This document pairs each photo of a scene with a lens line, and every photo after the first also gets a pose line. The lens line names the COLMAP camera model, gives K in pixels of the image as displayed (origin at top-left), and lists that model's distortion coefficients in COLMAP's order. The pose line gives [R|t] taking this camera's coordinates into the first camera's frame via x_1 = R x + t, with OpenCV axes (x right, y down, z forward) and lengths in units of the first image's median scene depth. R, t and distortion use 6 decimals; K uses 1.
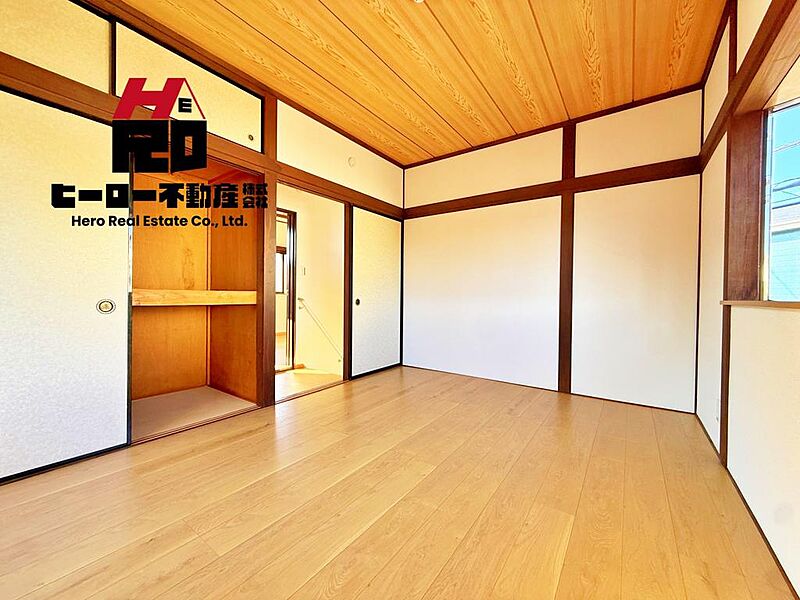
lens RADIAL K [[320.3, 0, 399.0], [0, 320.3, 299.5], [0, 0, 1]] dist [0.001207, 0.000146]
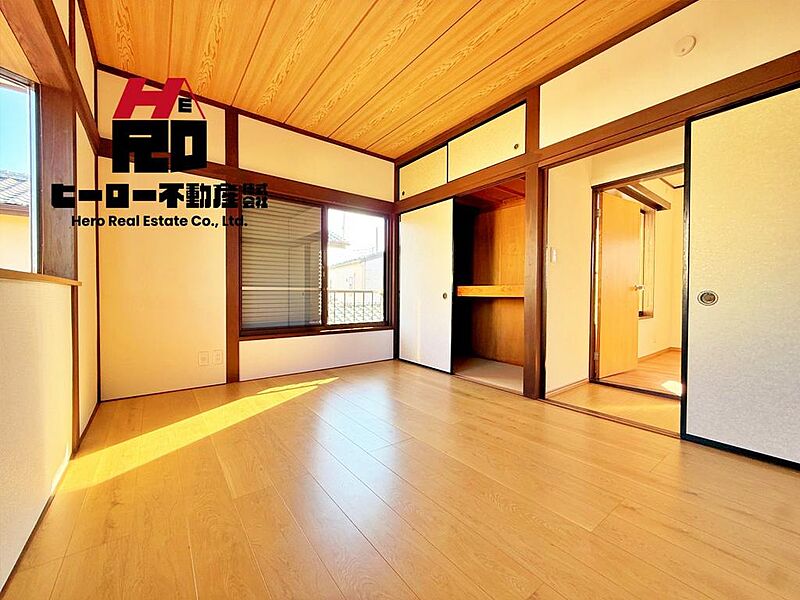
lens RADIAL K [[320.3, 0, 399.0], [0, 320.3, 299.5], [0, 0, 1]] dist [0.001207, 0.000146]
pose [[-0.288296, 0.005014, -0.957528, 0.725275], [-0.015663, 0.999828, 0.009951, 0.018313], [0.957413, 0.017867, -0.288167, 0.947810]]
